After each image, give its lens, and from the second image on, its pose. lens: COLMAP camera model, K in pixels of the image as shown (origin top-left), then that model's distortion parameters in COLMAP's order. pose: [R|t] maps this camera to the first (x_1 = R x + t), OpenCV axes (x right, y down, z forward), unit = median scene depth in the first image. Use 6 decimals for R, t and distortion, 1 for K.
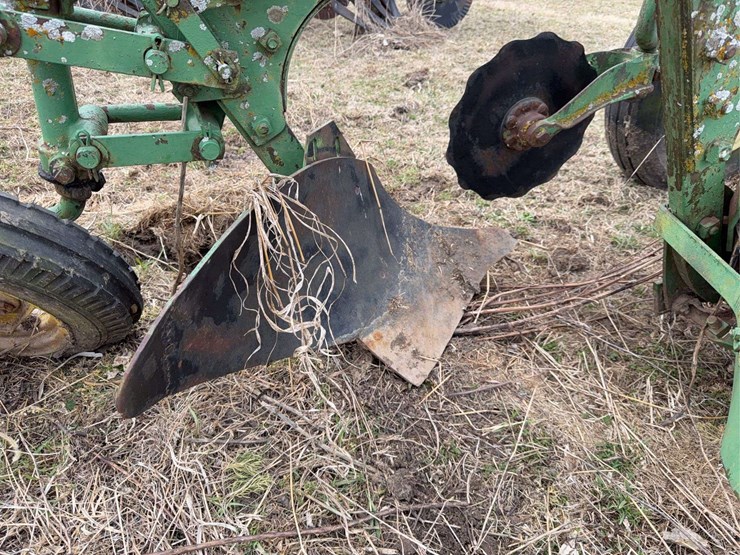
lens RADIAL K [[510.8, 0, 368.9], [0, 510.8, 285.2], [0, 0, 1]] dist [0.052086, -0.061682]
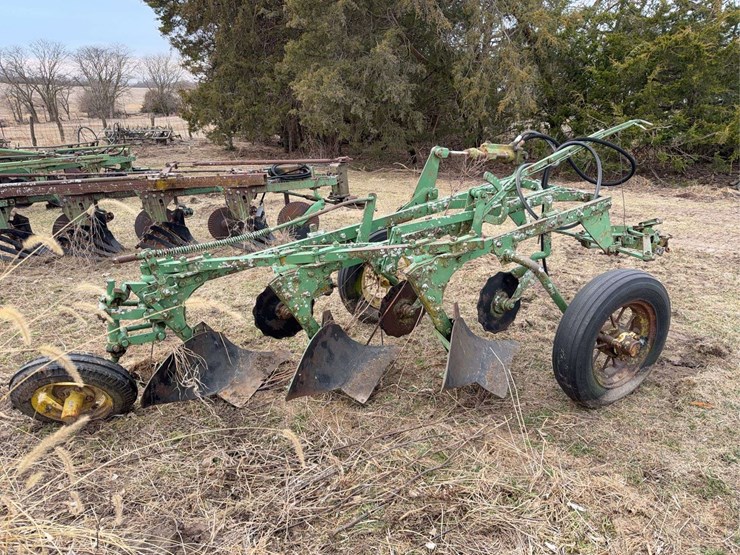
lens RADIAL K [[510.8, 0, 368.9], [0, 510.8, 285.2], [0, 0, 1]] dist [0.052086, -0.061682]
pose [[0.987041, -0.120415, 0.106070, 0.581865], [0.145869, 0.948758, -0.280323, 0.457164], [-0.066879, 0.292162, 0.954028, -1.955628]]
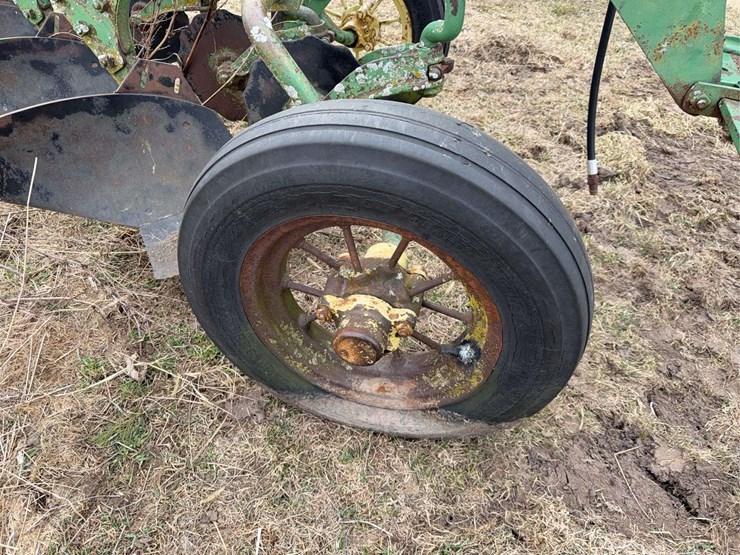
lens RADIAL K [[510.8, 0, 368.9], [0, 510.8, 285.2], [0, 0, 1]] dist [0.052086, -0.061682]
pose [[0.809658, 0.385717, -0.442353, 2.550922], [-0.346333, 0.922492, 0.170475, -0.044871], [0.473823, 0.015175, 0.880490, -0.221625]]
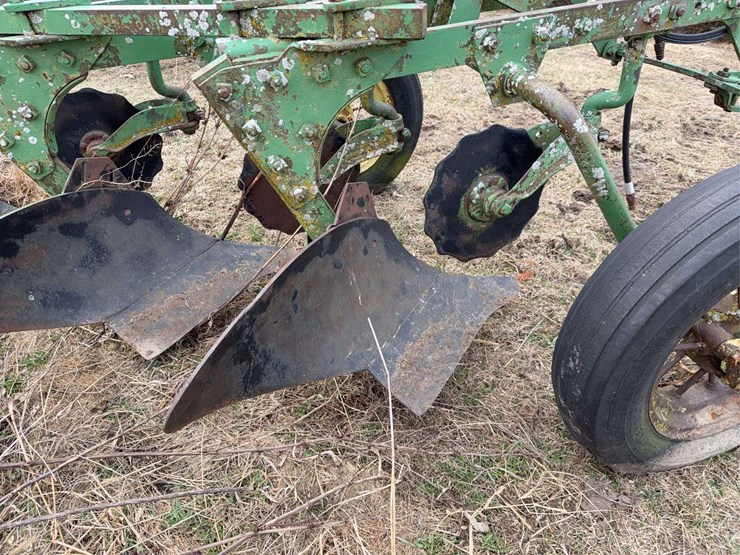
lens RADIAL K [[510.8, 0, 368.9], [0, 510.8, 285.2], [0, 0, 1]] dist [0.052086, -0.061682]
pose [[0.997637, 0.032478, -0.060551, 1.428929], [-0.034528, 0.998855, -0.033115, 0.110615], [0.059406, 0.035128, 0.997616, -0.475822]]
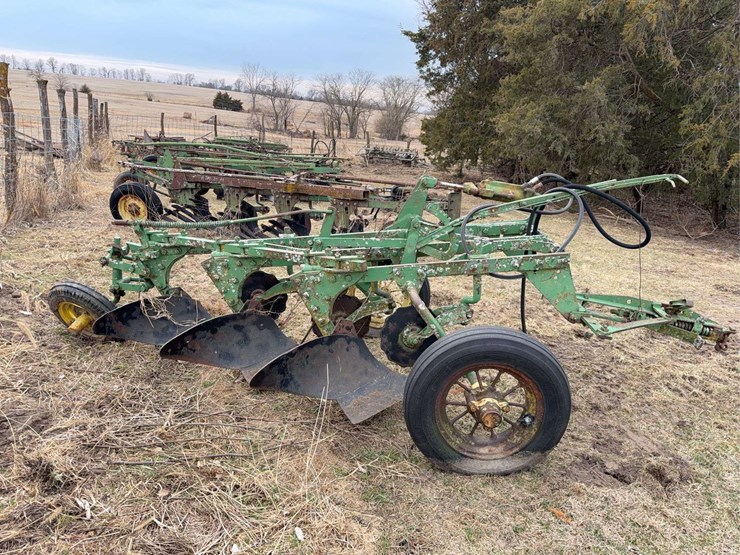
lens RADIAL K [[510.8, 0, 368.9], [0, 510.8, 285.2], [0, 0, 1]] dist [0.052086, -0.061682]
pose [[0.933109, 0.107479, -0.343155, 2.382672], [-0.222115, 0.922747, -0.314964, 0.522645], [0.282794, 0.370115, 0.884897, -1.854906]]
